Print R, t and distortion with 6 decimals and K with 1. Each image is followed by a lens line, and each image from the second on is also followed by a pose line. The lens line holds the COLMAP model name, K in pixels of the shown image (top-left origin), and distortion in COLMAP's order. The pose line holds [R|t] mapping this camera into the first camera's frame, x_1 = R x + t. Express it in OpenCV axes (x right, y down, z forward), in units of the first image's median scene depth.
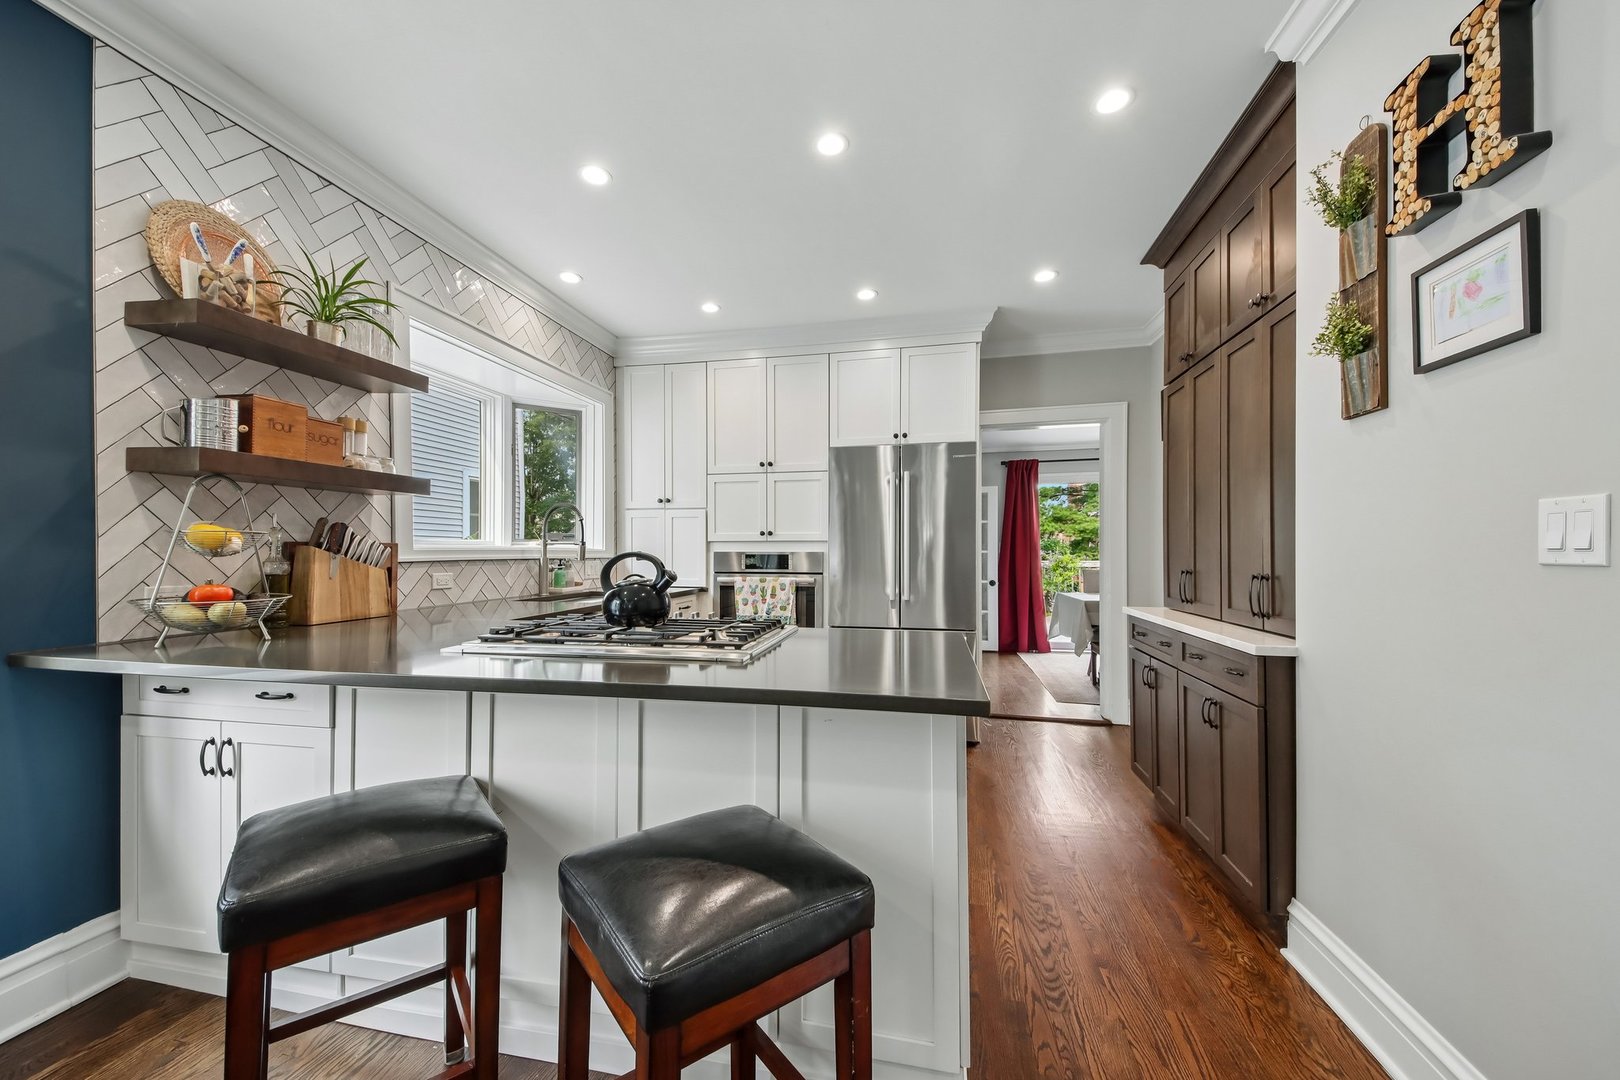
lens RADIAL K [[604.9, 0, 806.8], [0, 604.9, 545.1], [0, 0, 1]] dist [0.027506, -0.001352]
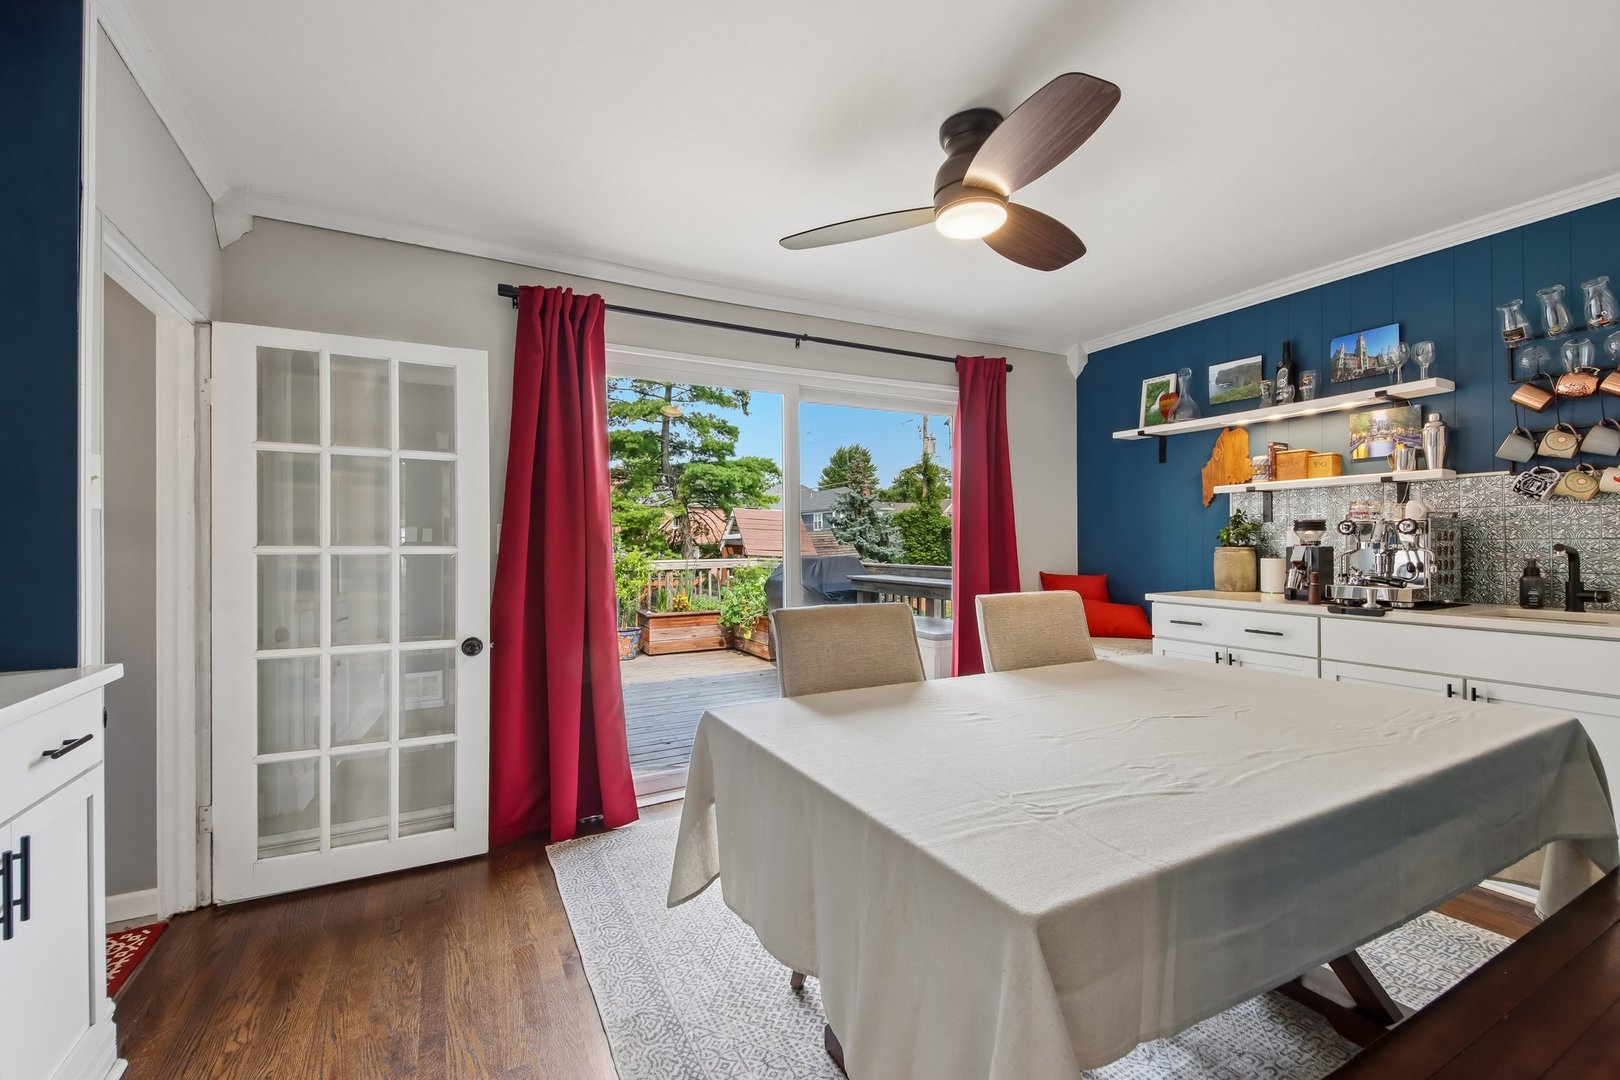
lens RADIAL K [[677.6, 0, 805.5], [0, 677.6, 543.8], [0, 0, 1]] dist [0.036334, 0.000041]
pose [[0.772214, -0.005660, 0.635337, 0.371258], [-0.000669, 0.999953, 0.009722, 0.005412], [-0.635362, -0.007932, 0.772174, 1.056083]]
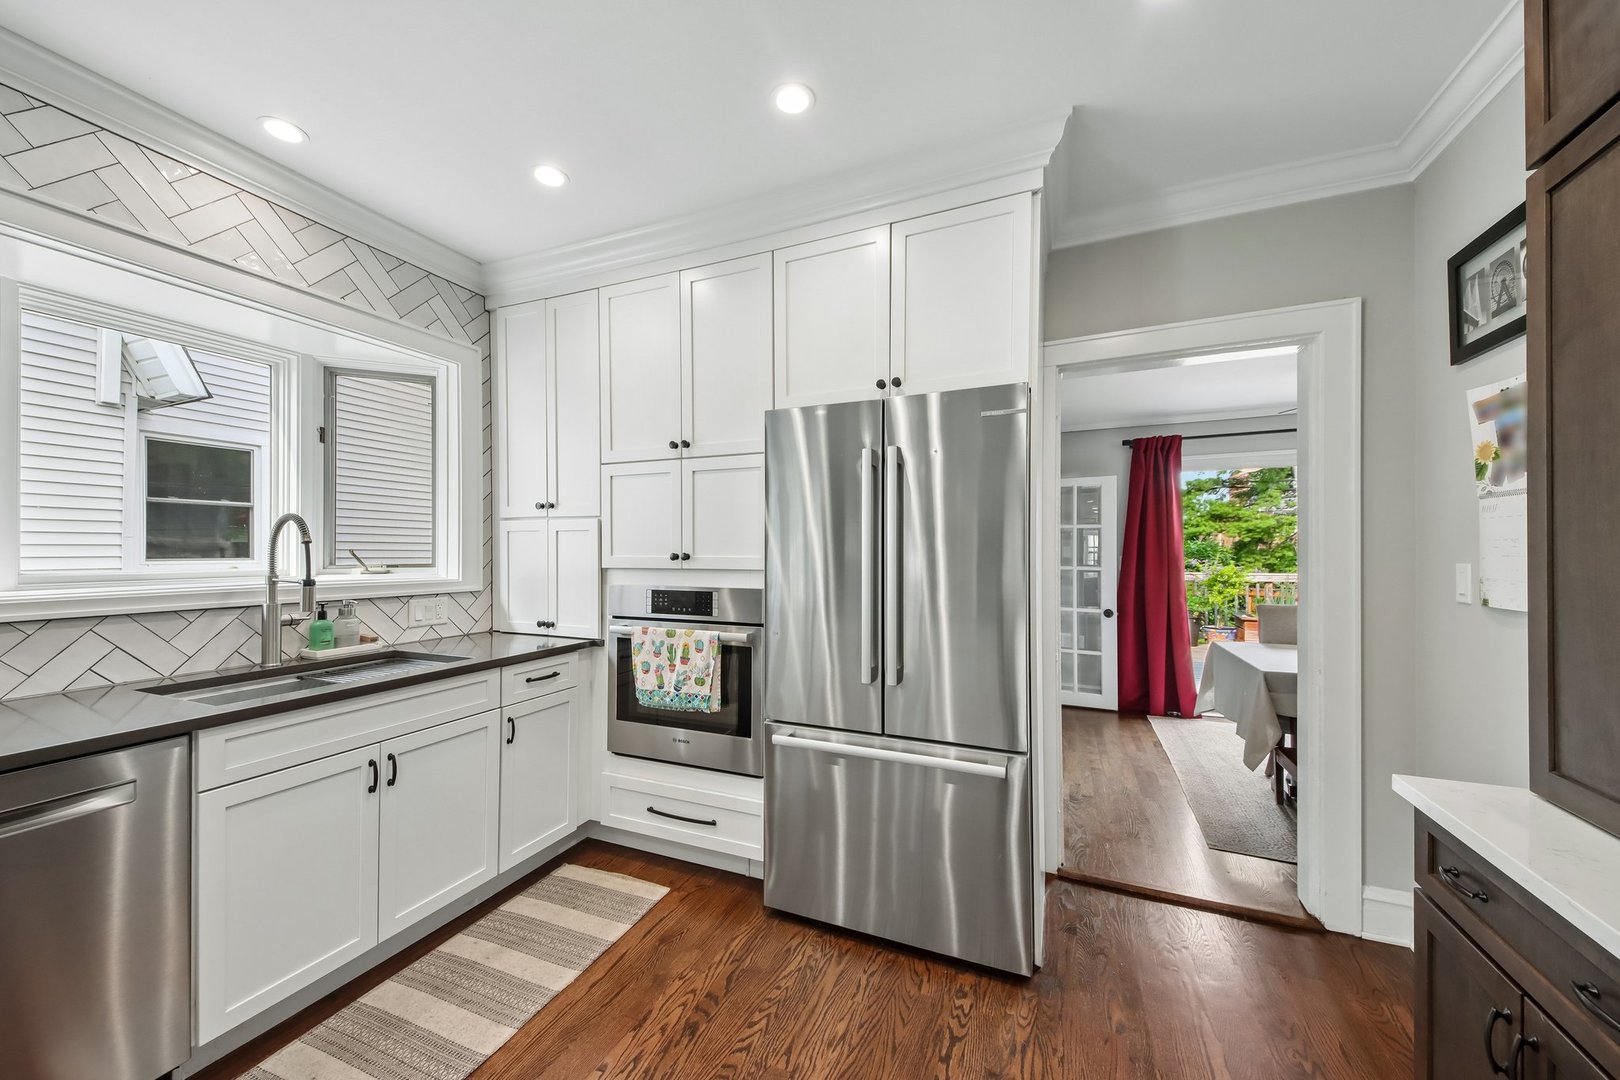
lens RADIAL K [[604.9, 0, 805.5], [0, 604.9, 547.6], [0, 0, 1]] dist [0.027506, -0.001352]
pose [[0.979973, -0.002094, -0.199121, 0.179901], [0.002746, 0.999992, 0.002995, -0.029810], [0.199113, -0.003482, 0.979970, 0.417044]]
